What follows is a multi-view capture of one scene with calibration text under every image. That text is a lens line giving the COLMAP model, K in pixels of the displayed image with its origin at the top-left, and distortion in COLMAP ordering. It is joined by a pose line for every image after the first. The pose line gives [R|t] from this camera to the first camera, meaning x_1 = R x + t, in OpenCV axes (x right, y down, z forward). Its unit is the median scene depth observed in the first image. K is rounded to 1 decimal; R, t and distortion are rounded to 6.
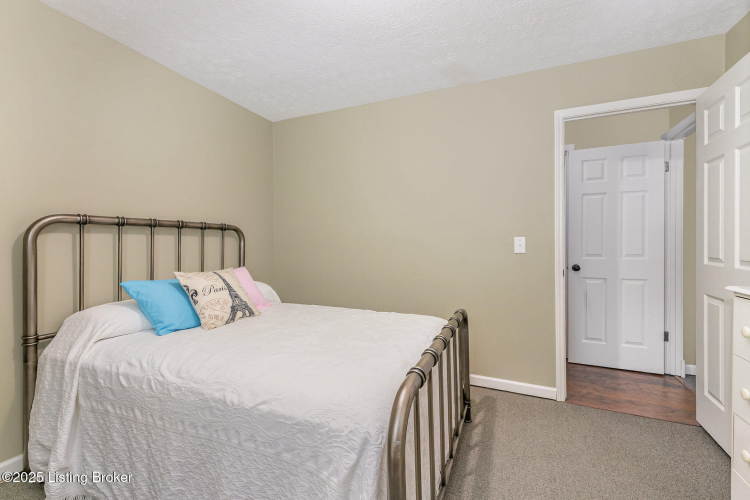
lens RADIAL K [[320.4, 0, 374.9], [0, 320.4, 244.0], [0, 0, 1]] dist [0.002260, 0.000490]
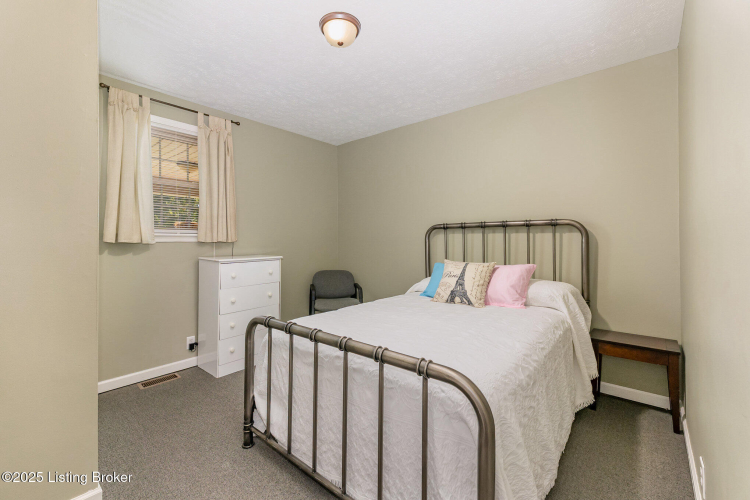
lens RADIAL K [[320.4, 0, 375.4], [0, 320.4, 243.4], [0, 0, 1]] dist [0.002260, 0.000490]
pose [[-0.286754, 0.014452, -0.957895, 0.792984], [-0.006217, 0.999837, 0.016946, -0.005832], [0.957984, 0.010815, -0.286617, 1.035543]]
